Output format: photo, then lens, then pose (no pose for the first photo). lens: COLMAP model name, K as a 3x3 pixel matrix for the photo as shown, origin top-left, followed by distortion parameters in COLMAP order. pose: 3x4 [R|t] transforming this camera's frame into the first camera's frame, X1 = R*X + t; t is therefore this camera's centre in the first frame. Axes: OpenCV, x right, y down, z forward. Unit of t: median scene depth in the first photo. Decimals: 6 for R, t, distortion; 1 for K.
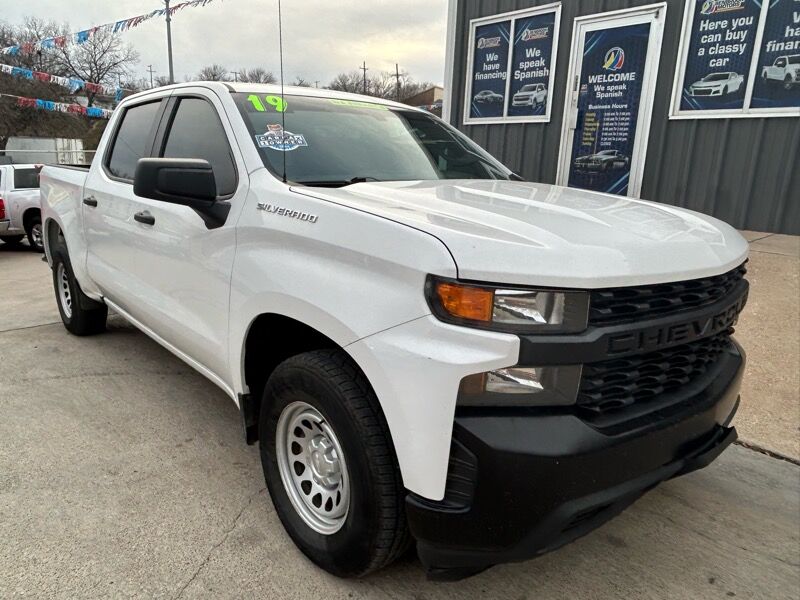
lens RADIAL K [[535.3, 0, 391.6], [0, 535.3, 294.3], [0, 0, 1]] dist [-0.036837, 0.024386]
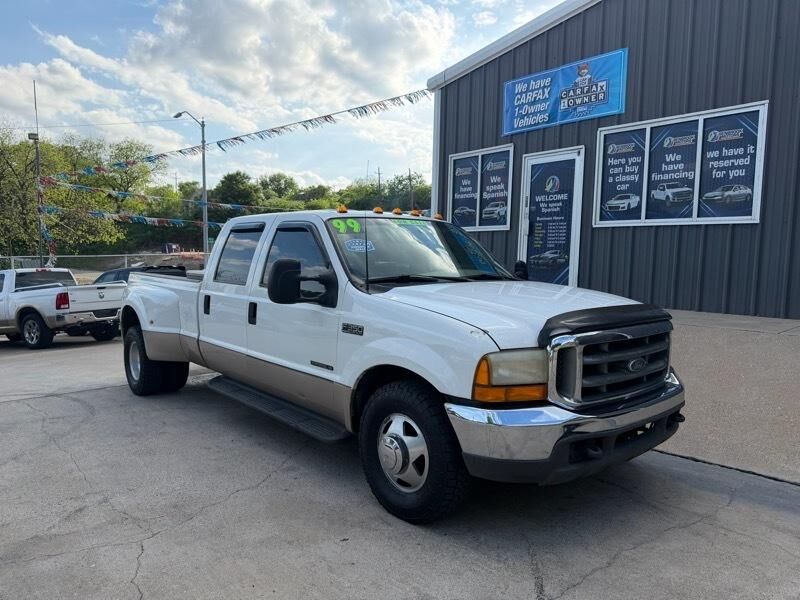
lens RADIAL K [[543.3, 0, 392.5], [0, 543.3, 308.1], [0, 0, 1]] dist [0.033611, -0.036719]
pose [[0.999423, -0.016233, -0.029827, 0.049989], [0.011510, 0.988284, -0.152191, 0.070191], [0.031948, 0.151760, 0.987901, -0.322780]]
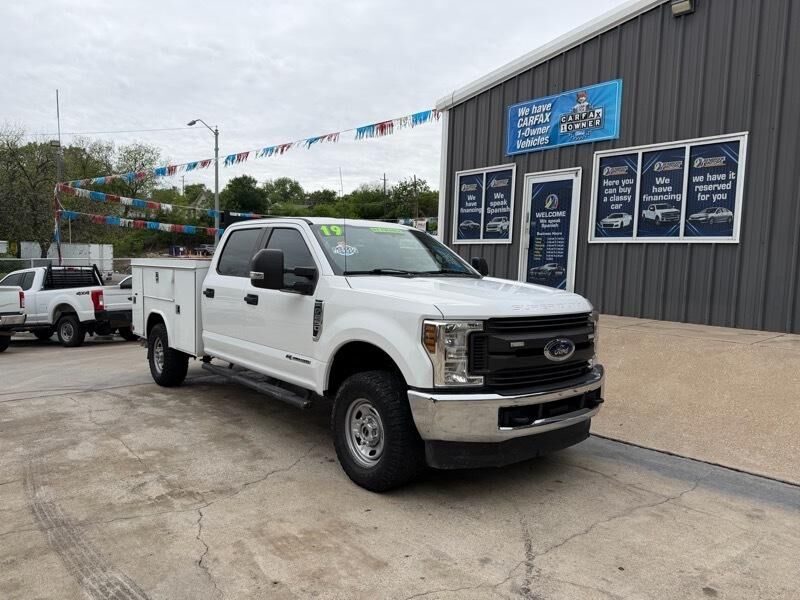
lens RADIAL K [[543.3, 0, 392.8], [0, 543.3, 307.5], [0, 0, 1]] dist [0.033611, -0.036719]
pose [[0.999419, -0.001644, -0.034050, 0.036586], [-0.003886, 0.986830, -0.161716, 0.079411], [0.033868, 0.161754, 0.986250, -0.421360]]
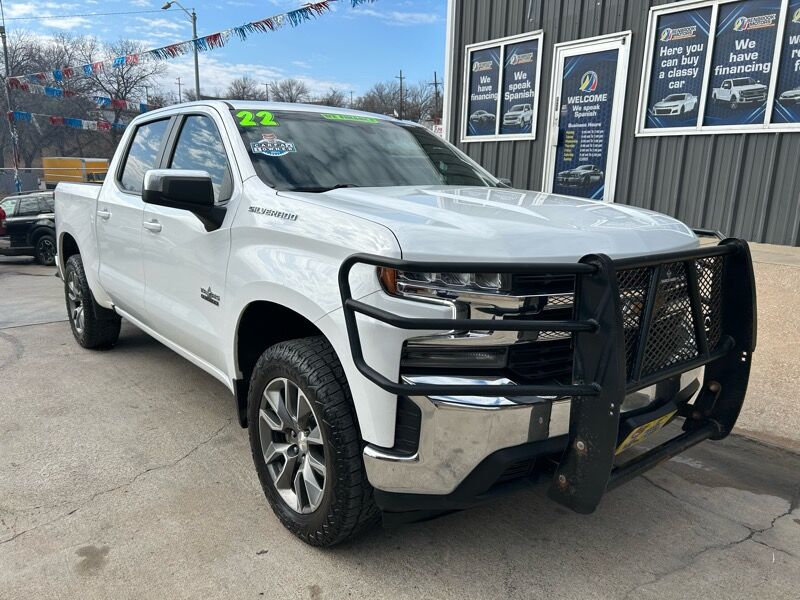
lens RADIAL K [[583.2, 0, 397.0], [0, 583.2, 301.1], [0, 0, 1]] dist [-0.015693, 0.026637]
pose [[0.998027, 0.004519, -0.062631, 0.101021], [-0.006548, 0.999459, -0.032227, 0.045521], [0.062451, 0.032574, 0.997516, -0.194796]]
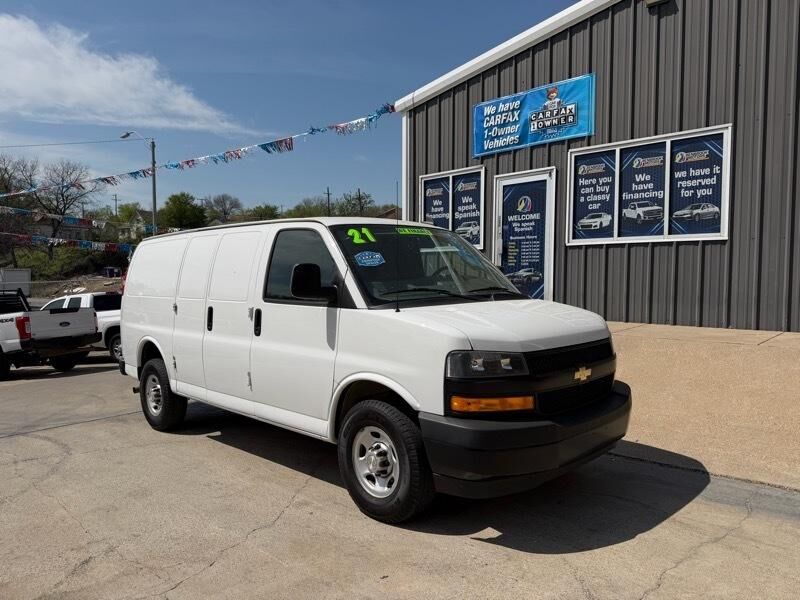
lens RADIAL K [[543.3, 0, 387.8], [0, 543.3, 311.3], [0, 0, 1]] dist [0.033611, -0.036719]
pose [[0.997557, -0.042194, 0.055674, -0.022682], [0.051513, 0.982628, -0.178294, 0.060558], [-0.047184, 0.180726, 0.982401, -0.310628]]
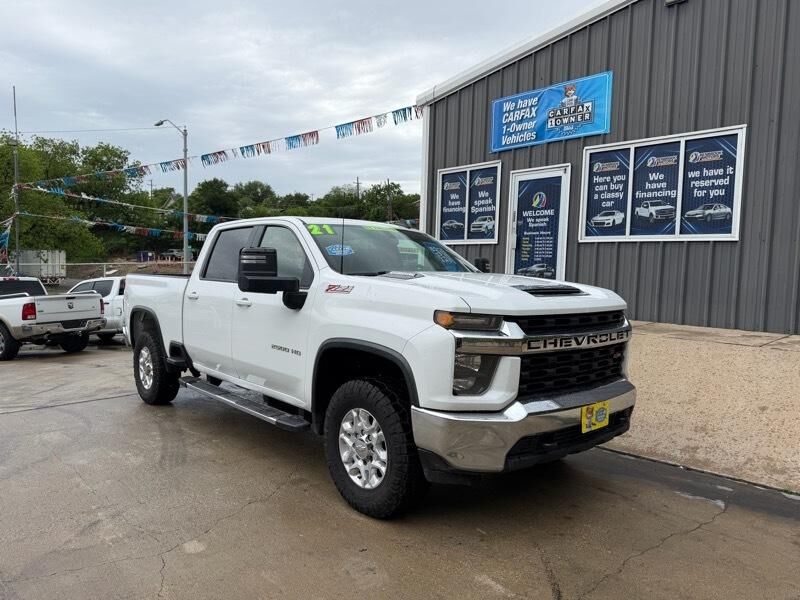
lens RADIAL K [[543.3, 0, 390.6], [0, 543.3, 306.2], [0, 0, 1]] dist [0.033611, -0.036719]
pose [[0.999864, -0.012684, 0.010506, 0.012773], [0.014297, 0.985129, -0.171218, 0.065866], [-0.008178, 0.171345, 0.985177, -0.342791]]
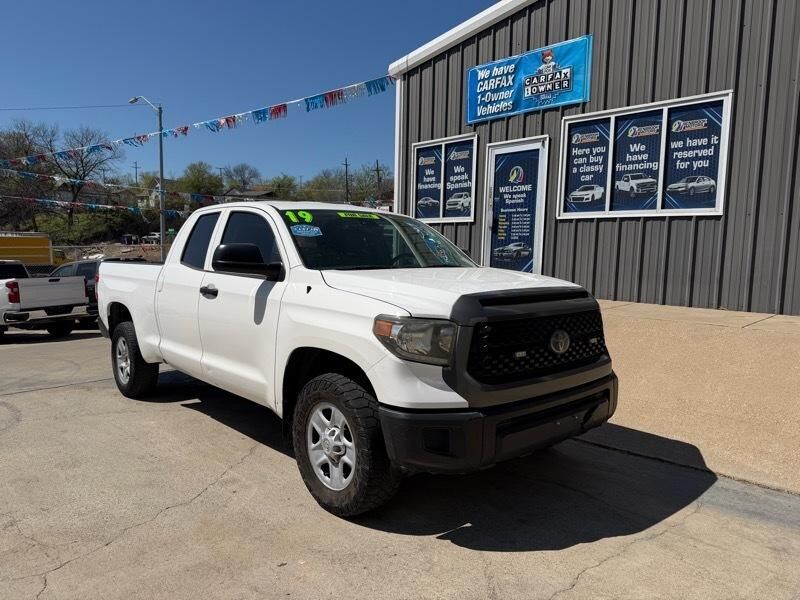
lens RADIAL K [[543.3, 0, 392.9], [0, 543.3, 308.2], [0, 0, 1]] dist [0.033611, -0.036719]
pose [[0.999419, -0.019602, 0.027893, 0.069140], [0.023271, 0.990160, -0.137994, 0.060077], [-0.024914, 0.138563, 0.990040, -0.272960]]
